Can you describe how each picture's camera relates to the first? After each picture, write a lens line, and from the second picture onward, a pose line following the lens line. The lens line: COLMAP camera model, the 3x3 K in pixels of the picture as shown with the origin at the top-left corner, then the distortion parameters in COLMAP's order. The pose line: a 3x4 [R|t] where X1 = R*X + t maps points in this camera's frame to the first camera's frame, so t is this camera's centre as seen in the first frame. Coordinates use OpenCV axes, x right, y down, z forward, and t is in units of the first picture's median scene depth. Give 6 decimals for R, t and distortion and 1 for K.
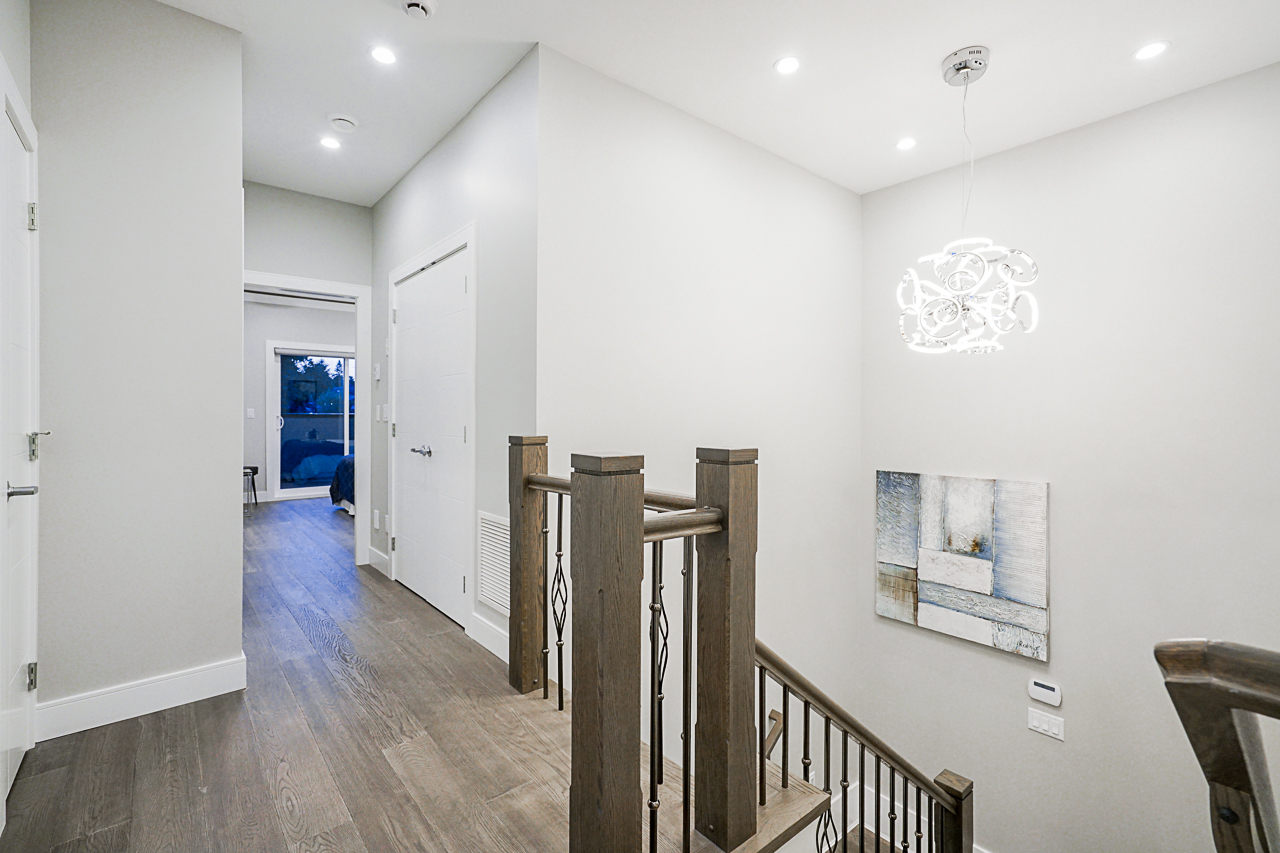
lens RADIAL K [[577.8, 0, 636.5], [0, 577.8, 427.4], [0, 0, 1]] dist [-0.009435, 0.008804]
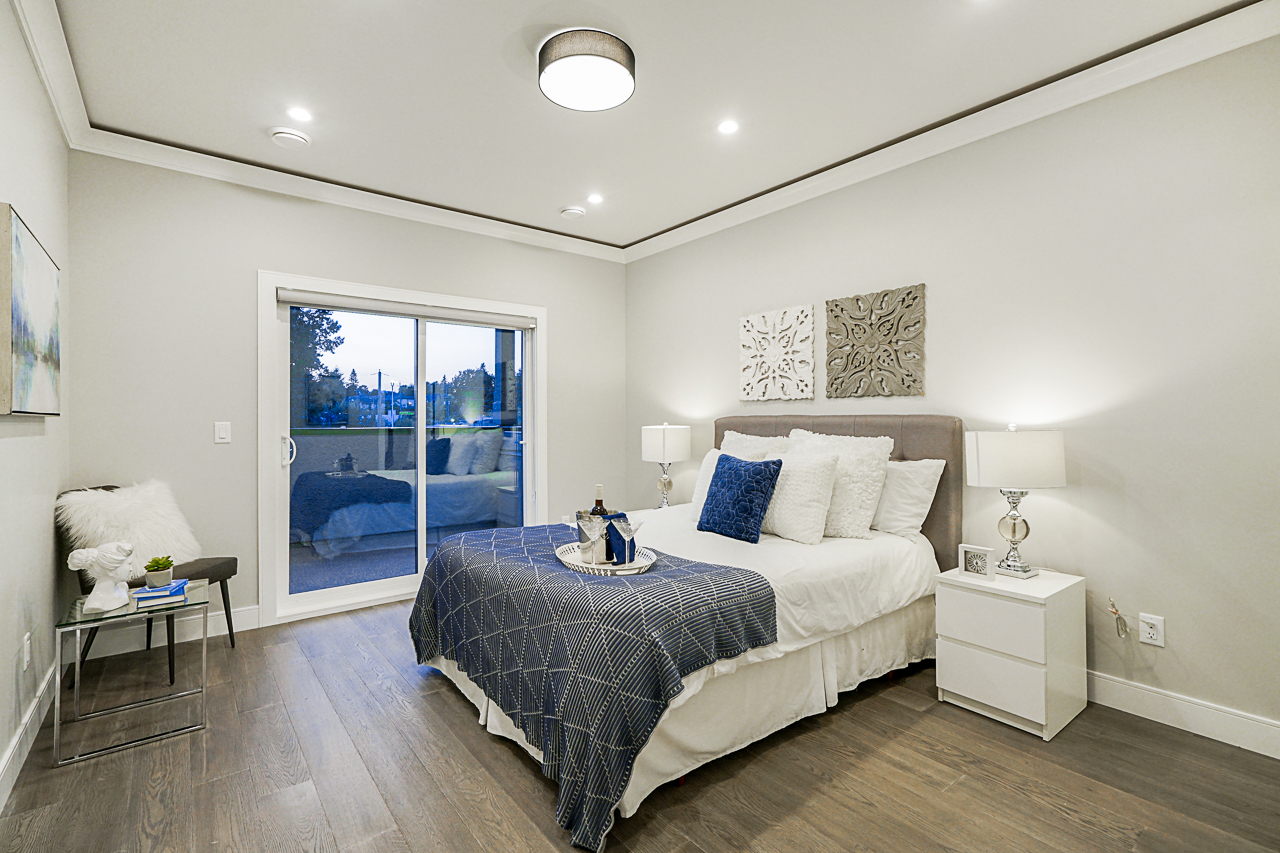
lens RADIAL K [[577.8, 0, 637.6], [0, 577.8, 422.1], [0, 0, 1]] dist [-0.009435, 0.008804]
pose [[0.999807, -0.008925, -0.017508, -0.320974], [0.008574, 0.999763, -0.019997, -0.019267], [0.017682, 0.019843, 0.999647, 0.528015]]
